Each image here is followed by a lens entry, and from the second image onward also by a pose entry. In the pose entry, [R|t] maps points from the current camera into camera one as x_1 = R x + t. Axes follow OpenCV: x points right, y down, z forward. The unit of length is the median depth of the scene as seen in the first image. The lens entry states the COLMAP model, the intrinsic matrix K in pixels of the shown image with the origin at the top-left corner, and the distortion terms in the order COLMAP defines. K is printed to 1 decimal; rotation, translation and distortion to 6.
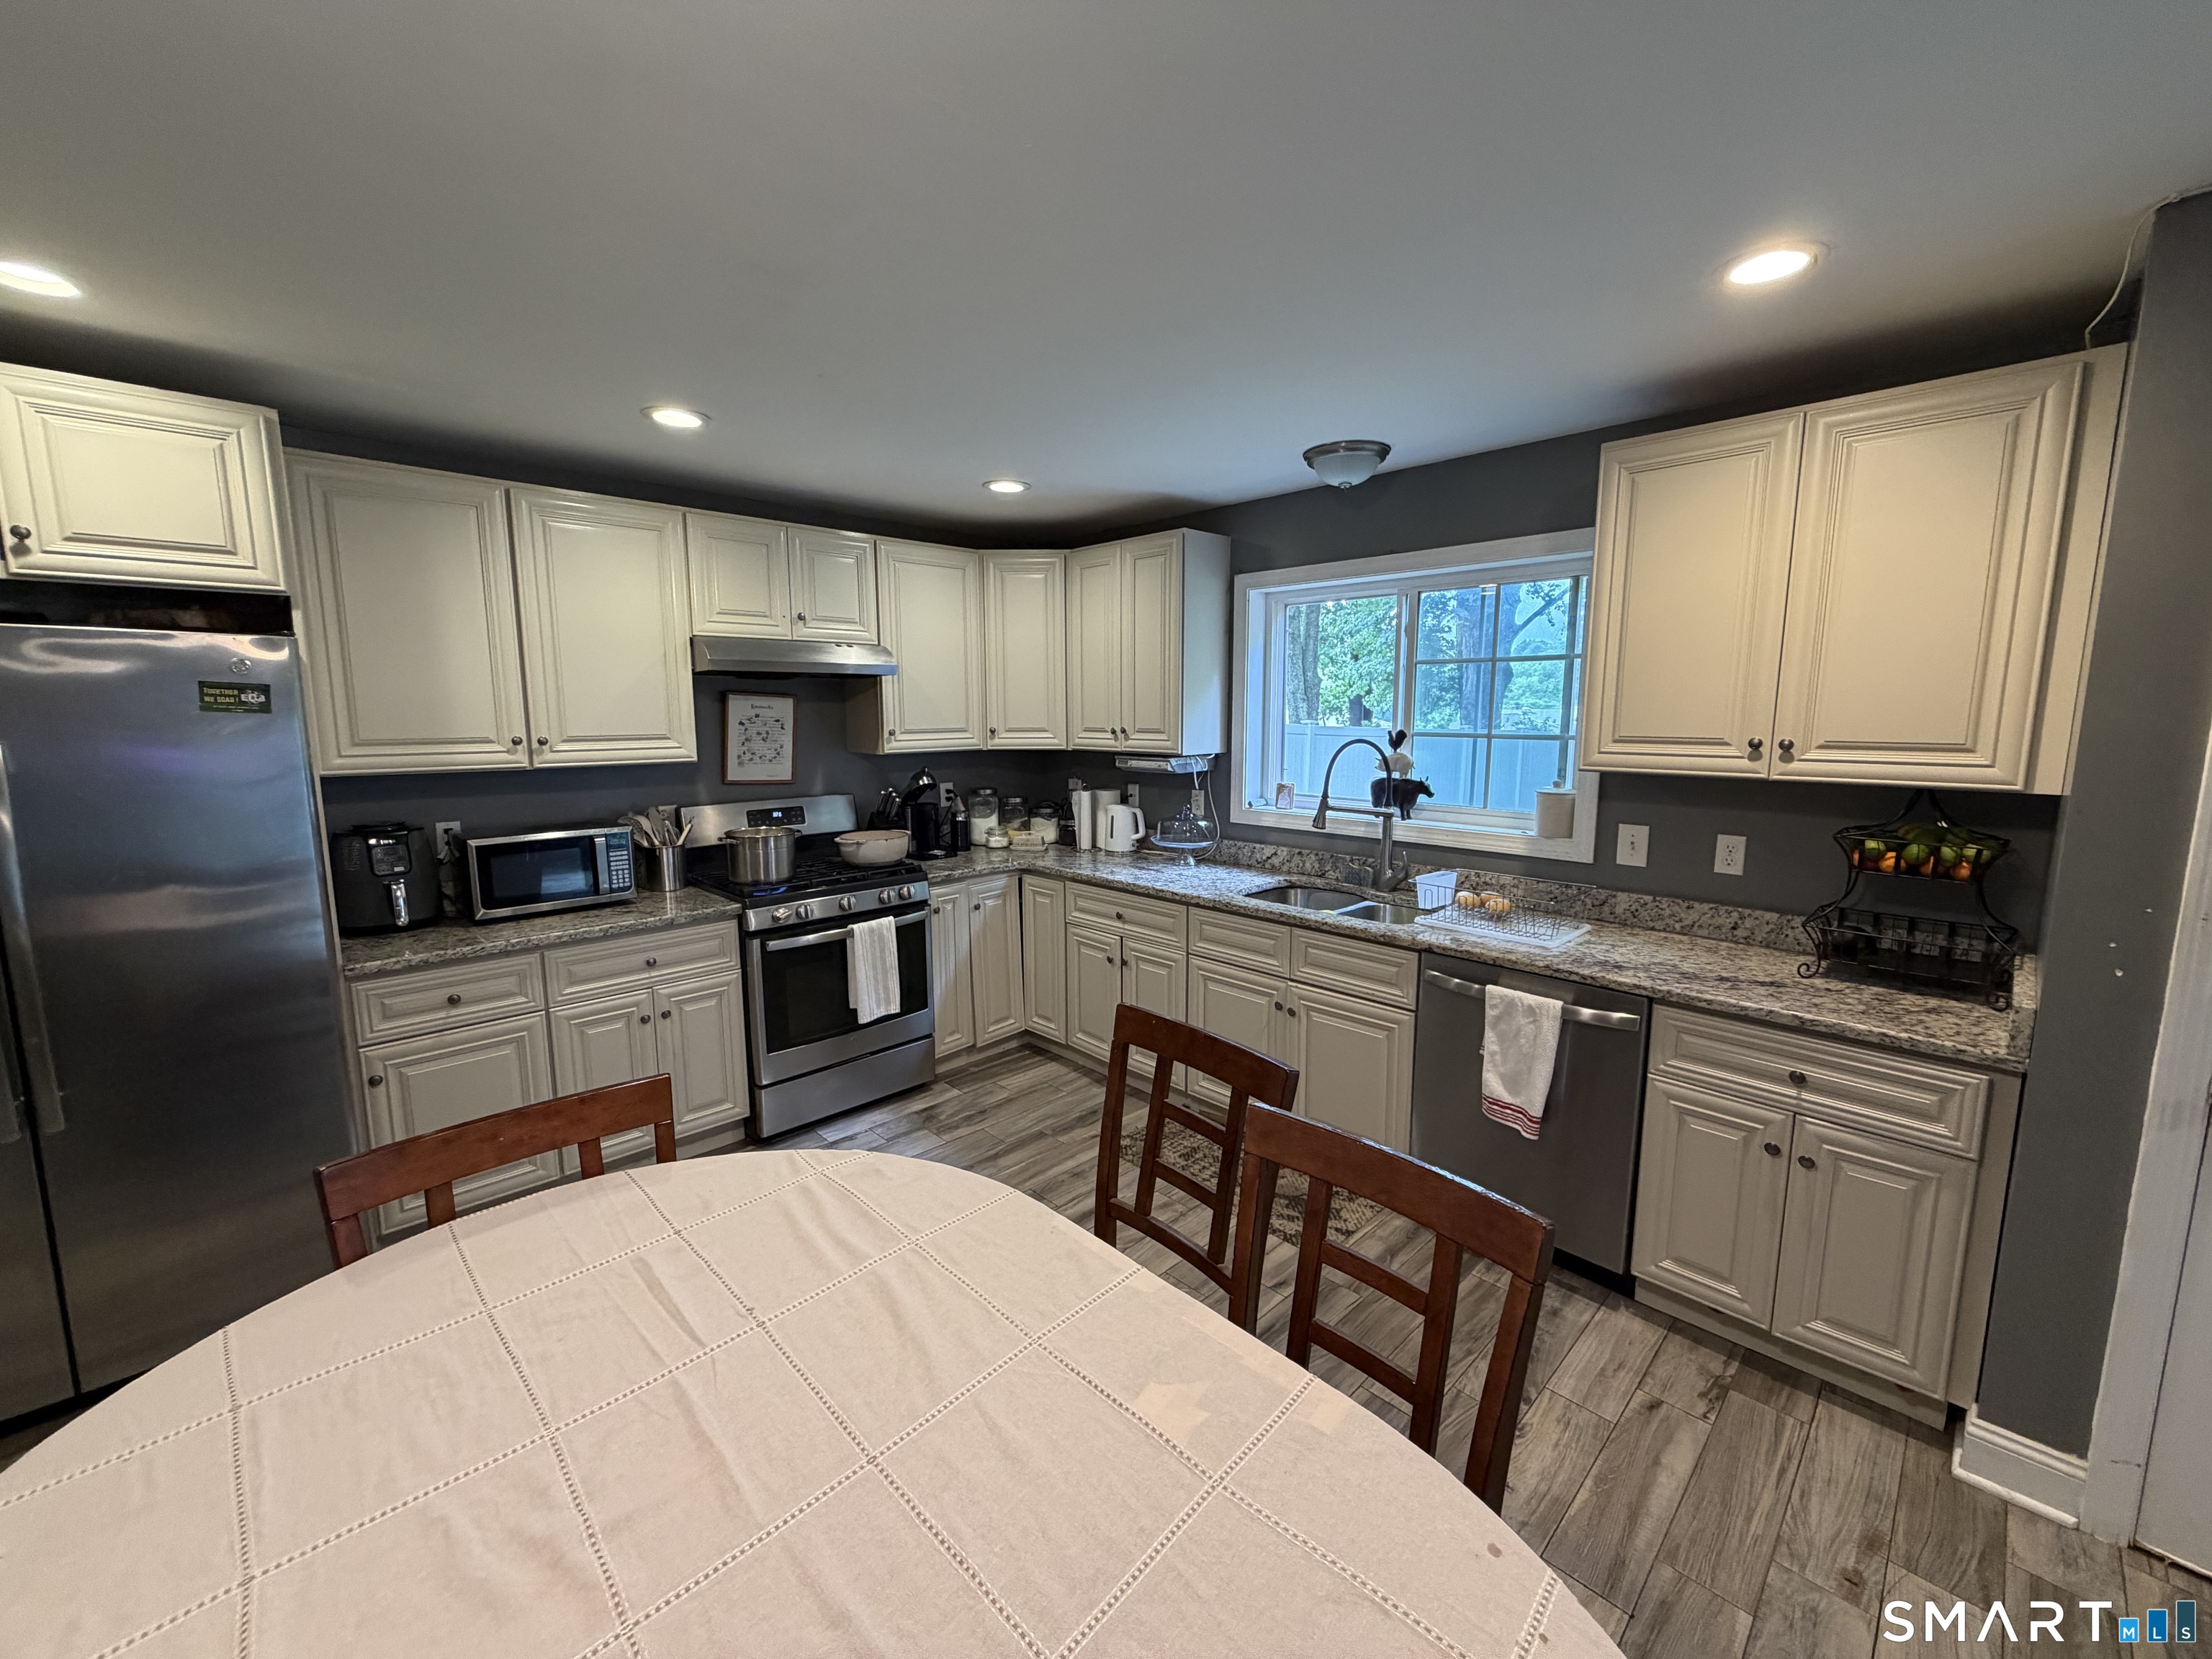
lens RADIAL K [[882.6, 0, 1106.0], [0, 882.6, 829.5], [0, 0, 1]] dist [0.000141, 0.000293]
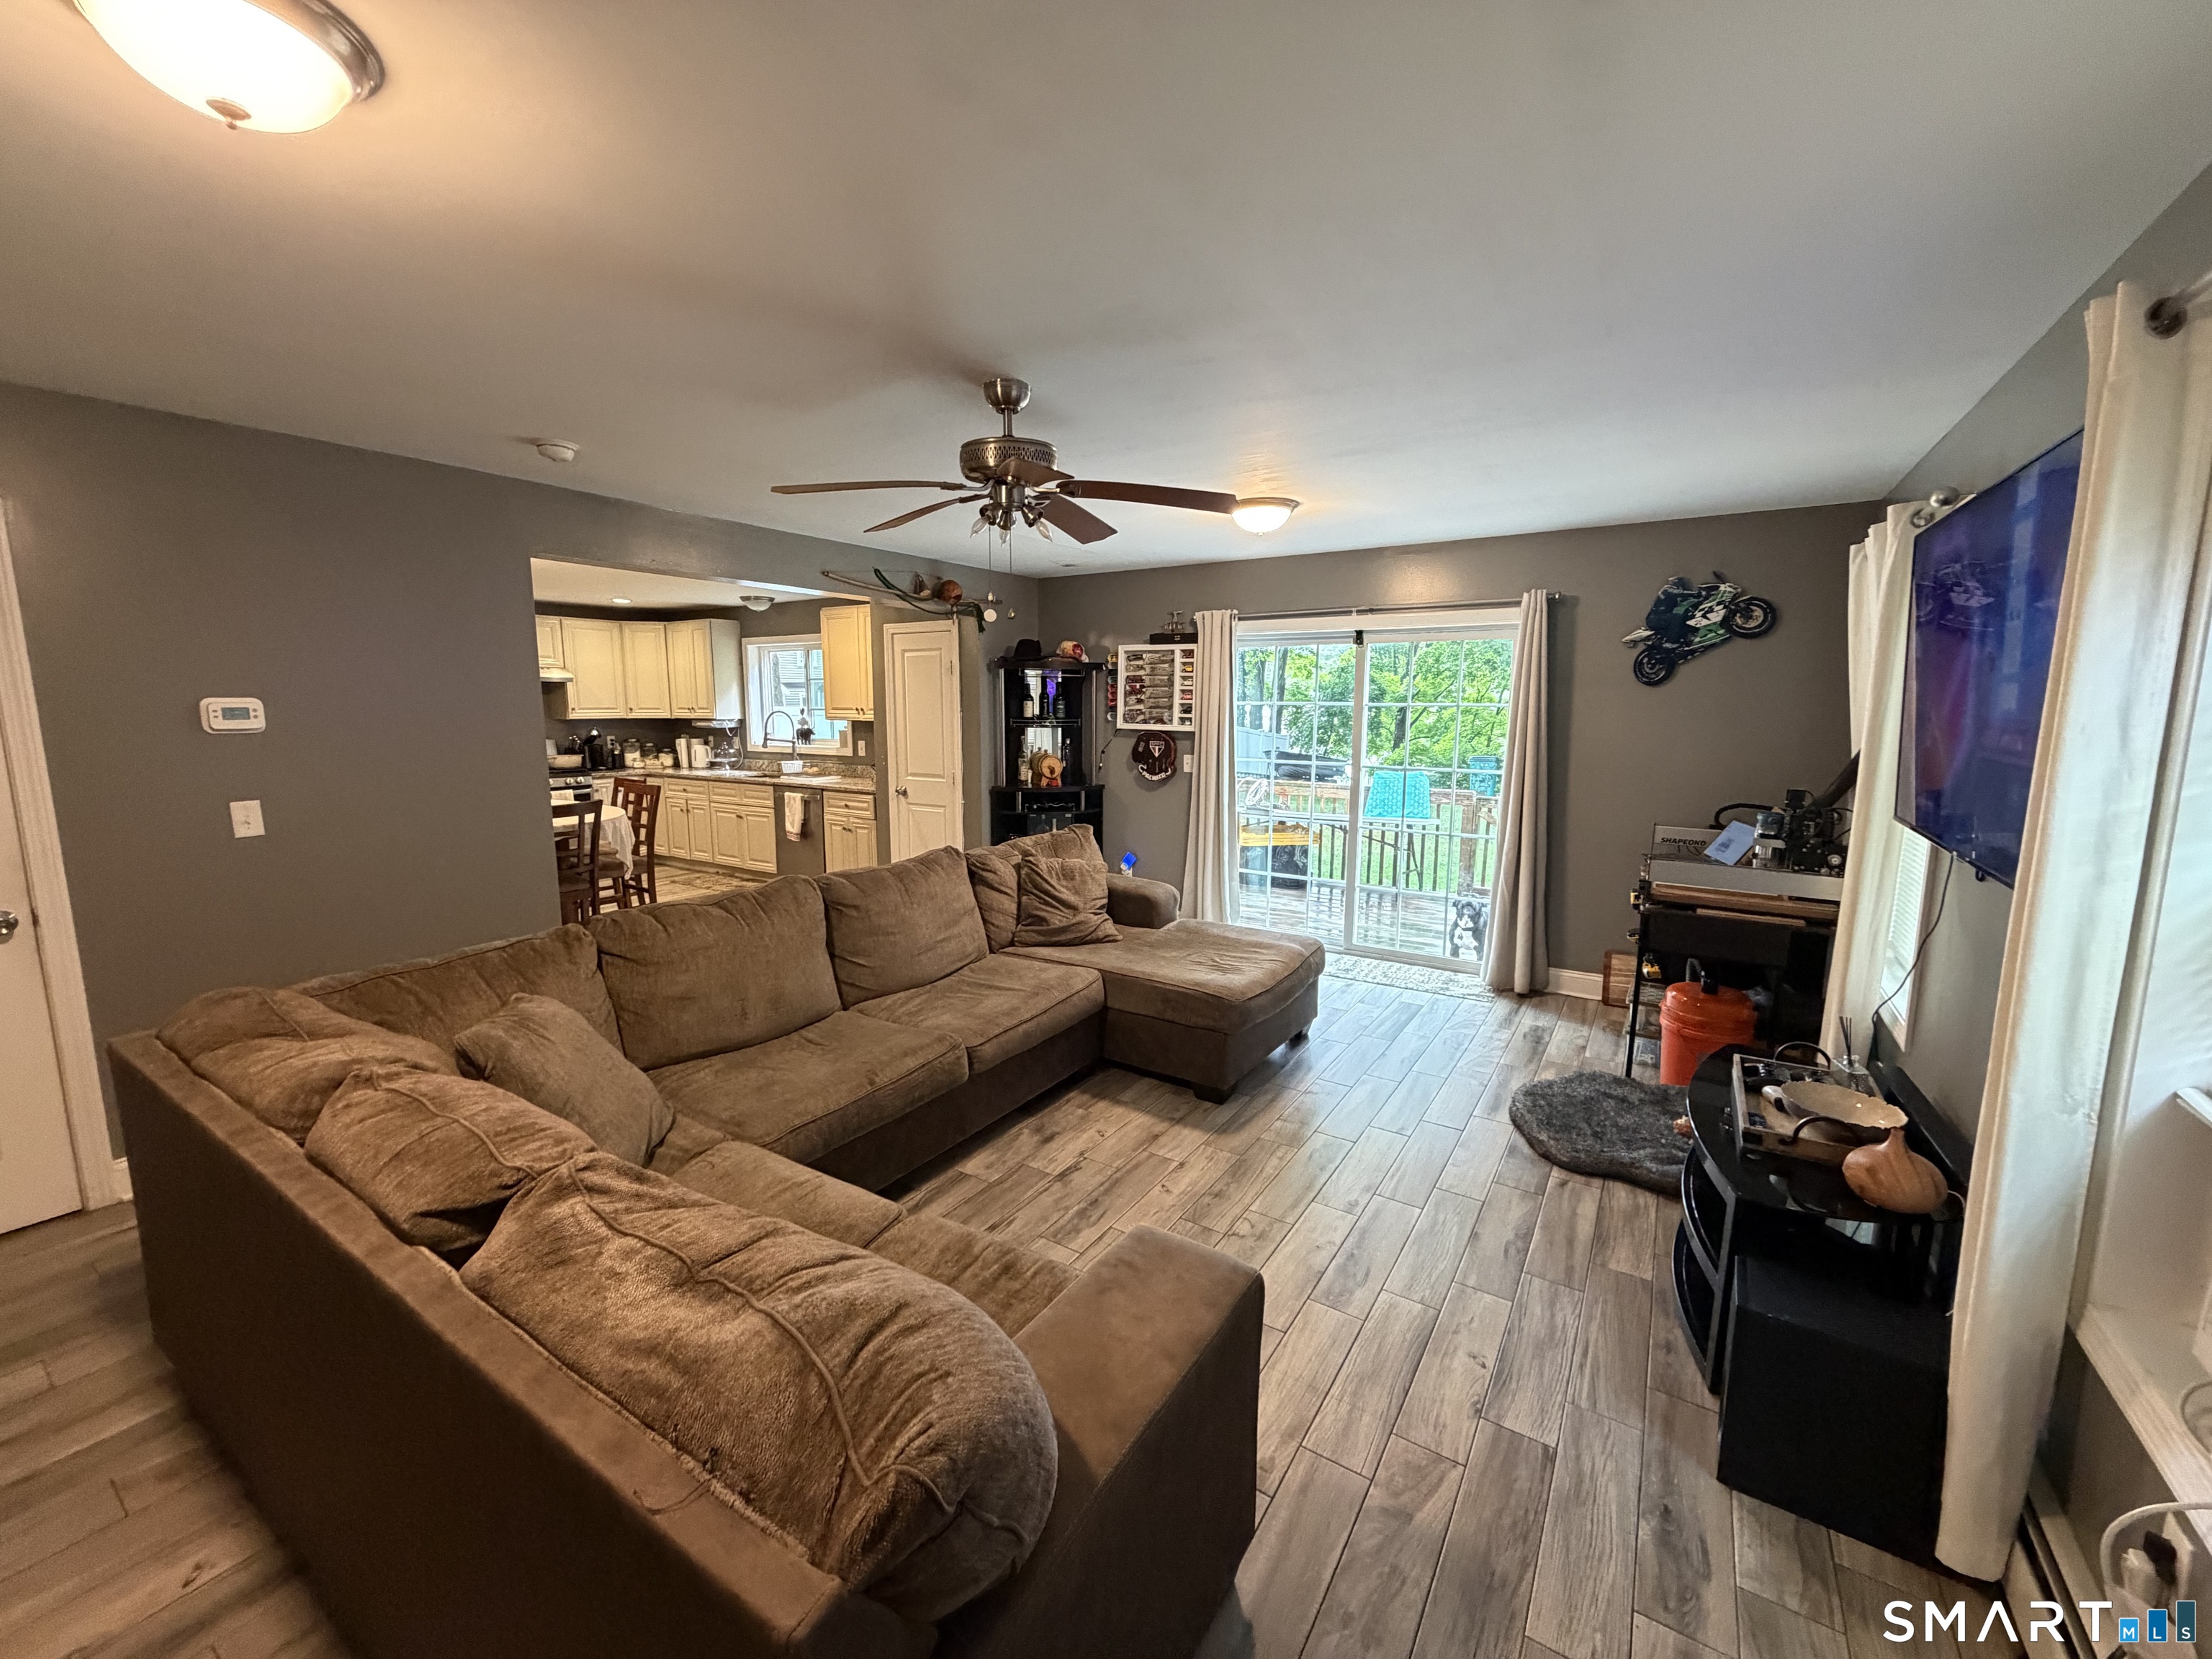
lens RADIAL K [[882.6, 0, 1106.0], [0, 882.6, 829.5], [0, 0, 1]] dist [0.000141, 0.000293]
pose [[0.975508, -0.030189, 0.217882, 0.526052], [0.028412, 0.999533, 0.011281, 0.187995], [-0.218121, -0.004814, 0.975910, -1.328225]]
